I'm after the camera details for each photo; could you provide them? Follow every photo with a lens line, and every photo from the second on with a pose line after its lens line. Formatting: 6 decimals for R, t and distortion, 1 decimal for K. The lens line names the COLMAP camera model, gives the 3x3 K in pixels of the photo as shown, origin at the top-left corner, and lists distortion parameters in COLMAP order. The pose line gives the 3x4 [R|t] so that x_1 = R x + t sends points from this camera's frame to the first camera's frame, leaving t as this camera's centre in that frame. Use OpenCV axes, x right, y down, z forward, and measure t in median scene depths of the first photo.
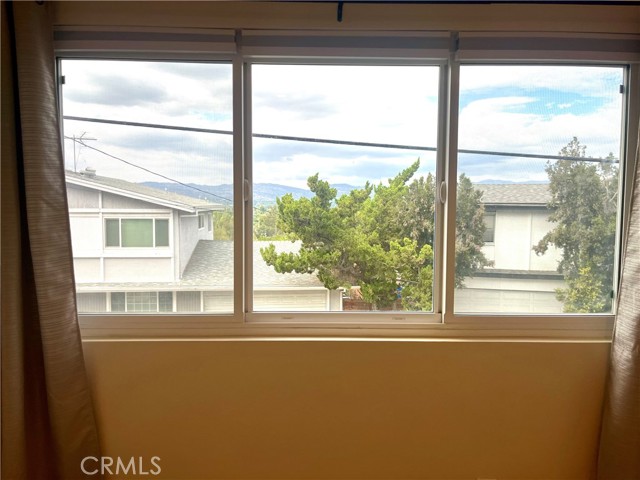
lens RADIAL K [[493.1, 0, 320.0], [0, 493.1, 240.0], [0, 0, 1]] dist [0.059241, -0.003108]
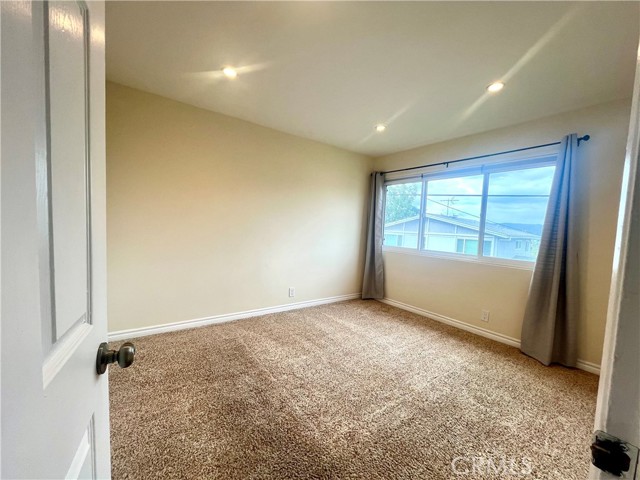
lens RADIAL K [[257.9, 0, 322.4], [0, 257.9, 241.8], [0, 0, 1]] dist [-0.001721, 0.000008]
pose [[0.591268, 0.074121, -0.803062, 0.097551], [-0.105870, 0.994284, 0.013822, 0.014866], [0.799496, 0.076847, 0.595736, -0.072885]]
